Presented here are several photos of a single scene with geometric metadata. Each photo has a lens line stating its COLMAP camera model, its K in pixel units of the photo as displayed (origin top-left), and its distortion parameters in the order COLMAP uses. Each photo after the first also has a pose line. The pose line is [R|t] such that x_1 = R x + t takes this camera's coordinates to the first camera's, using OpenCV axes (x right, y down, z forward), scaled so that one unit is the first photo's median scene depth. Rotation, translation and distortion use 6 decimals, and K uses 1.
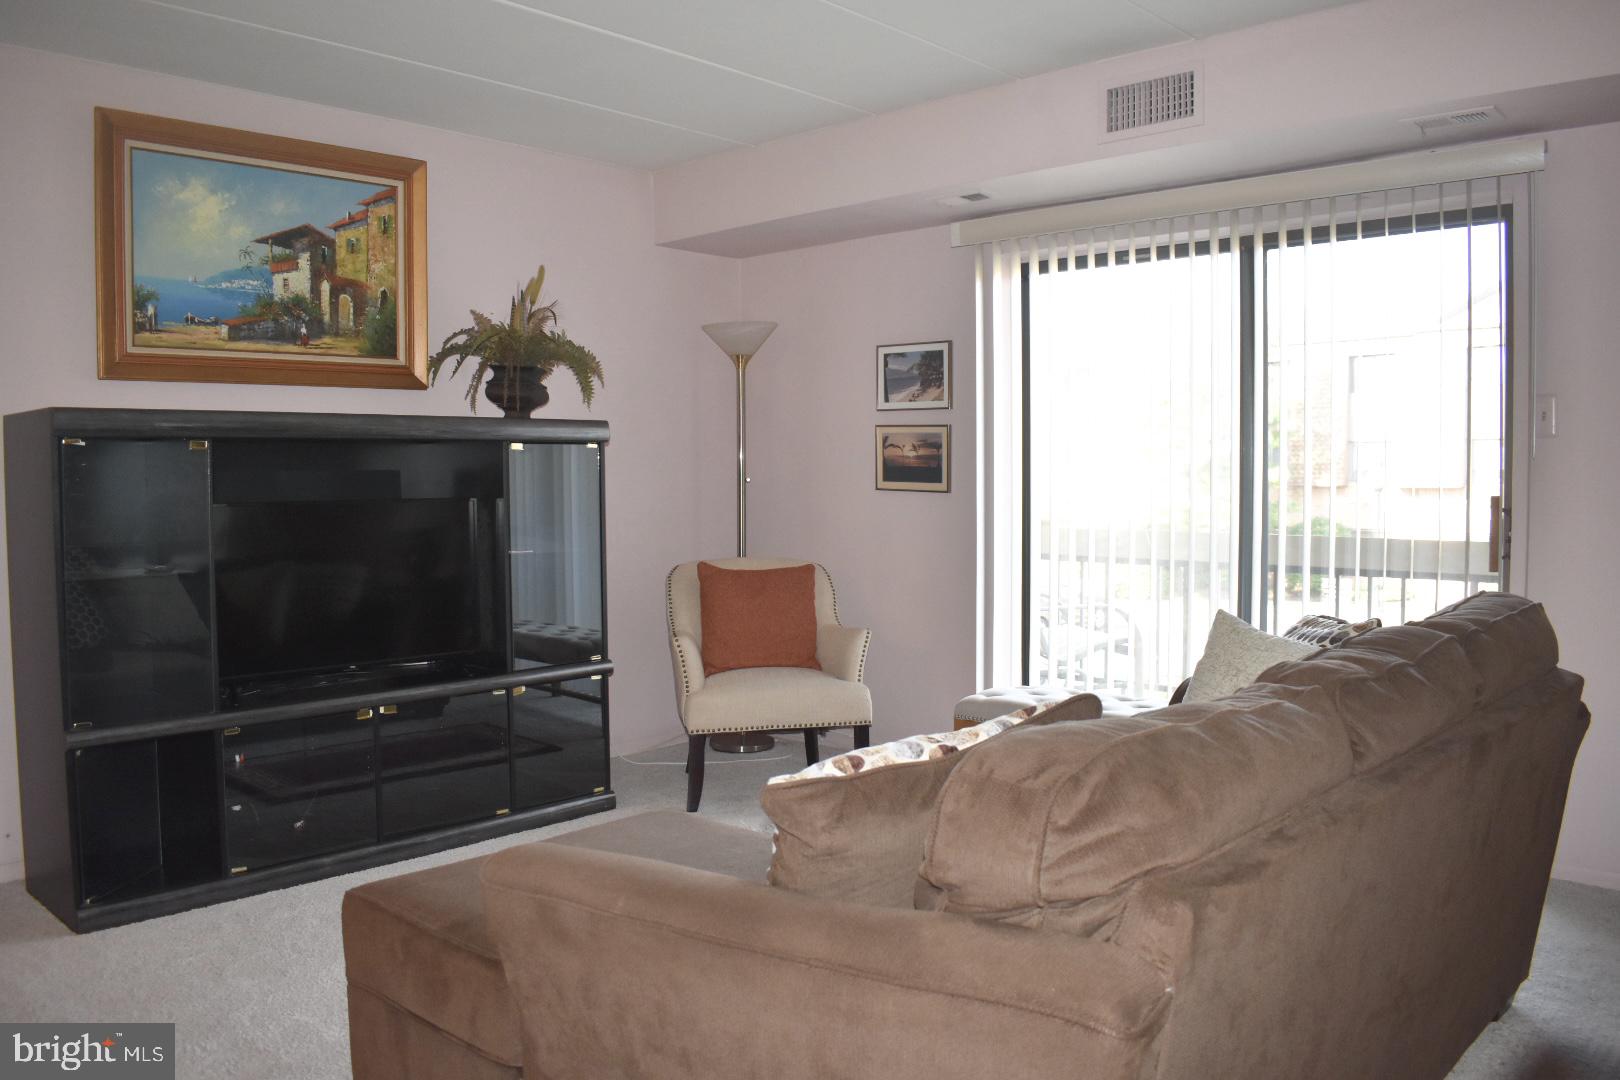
lens RADIAL K [[1261.9, 0, 810.0], [0, 1261.9, 540.0], [0, 0, 1]] dist [-0.099411, 0.019678]
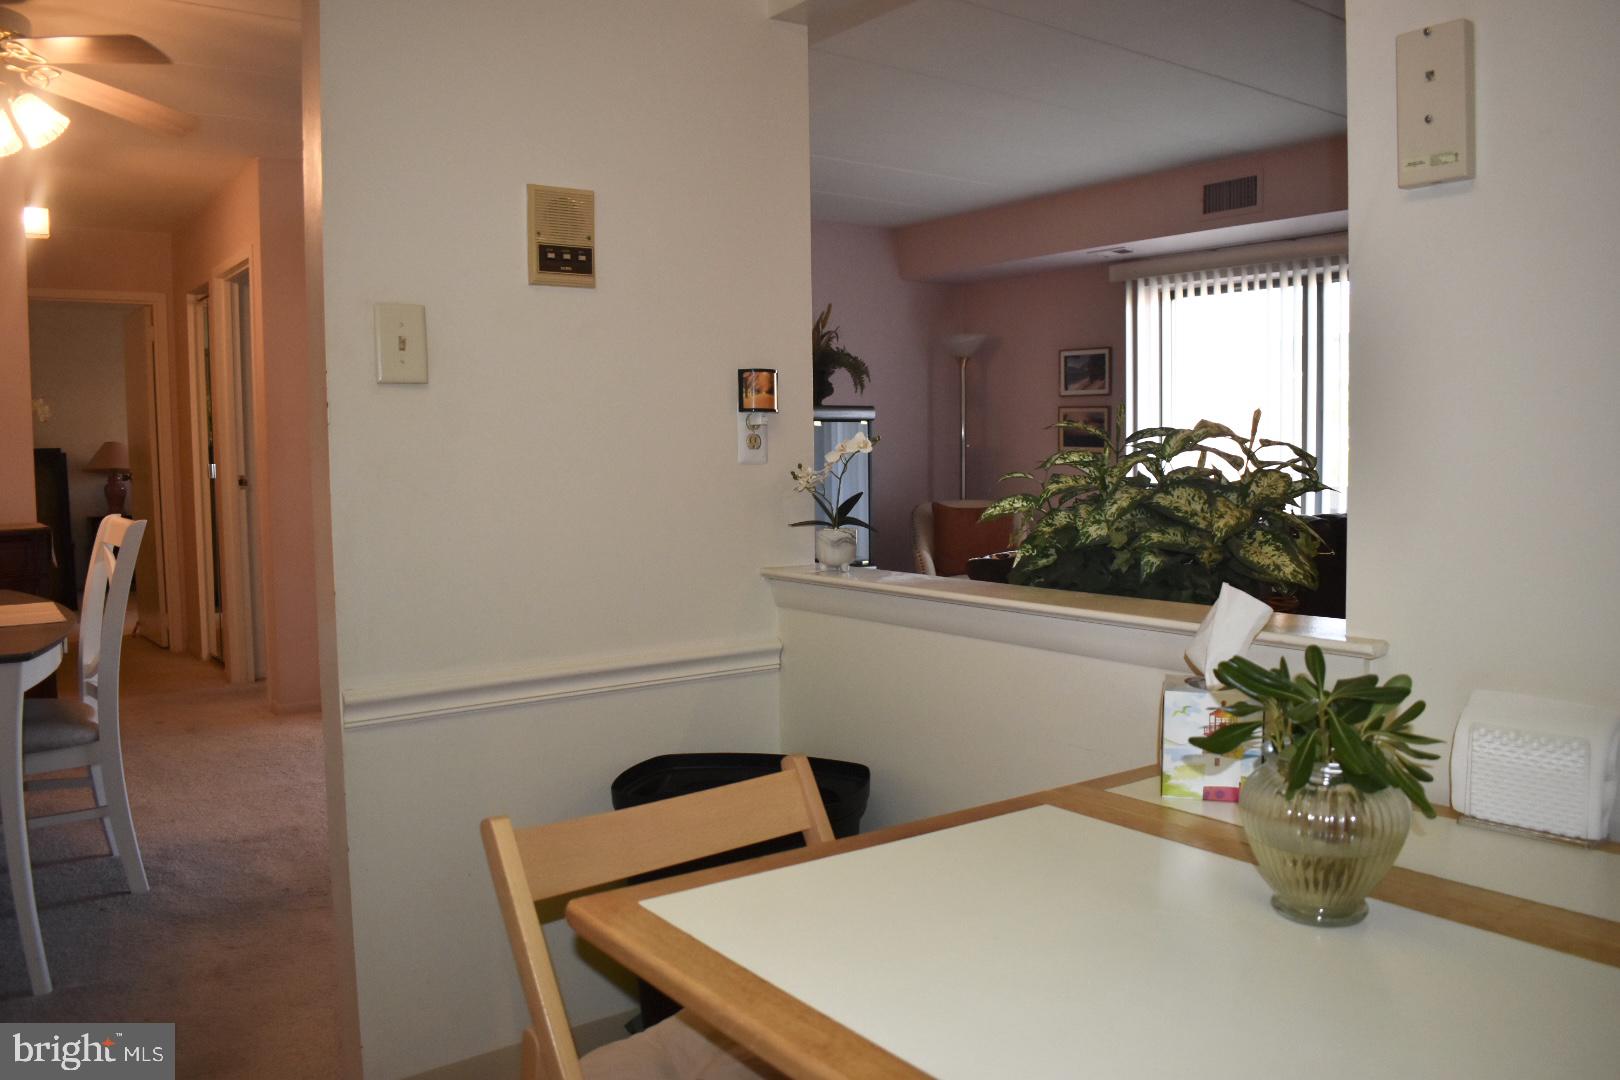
lens RADIAL K [[1261.9, 0, 810.0], [0, 1261.9, 540.0], [0, 0, 1]] dist [-0.099411, 0.019678]
pose [[0.984818, 0.003823, -0.173548, 0.023689], [-0.000873, 0.999854, 0.017075, 0.037780], [0.173588, -0.016665, 0.984677, -0.475224]]
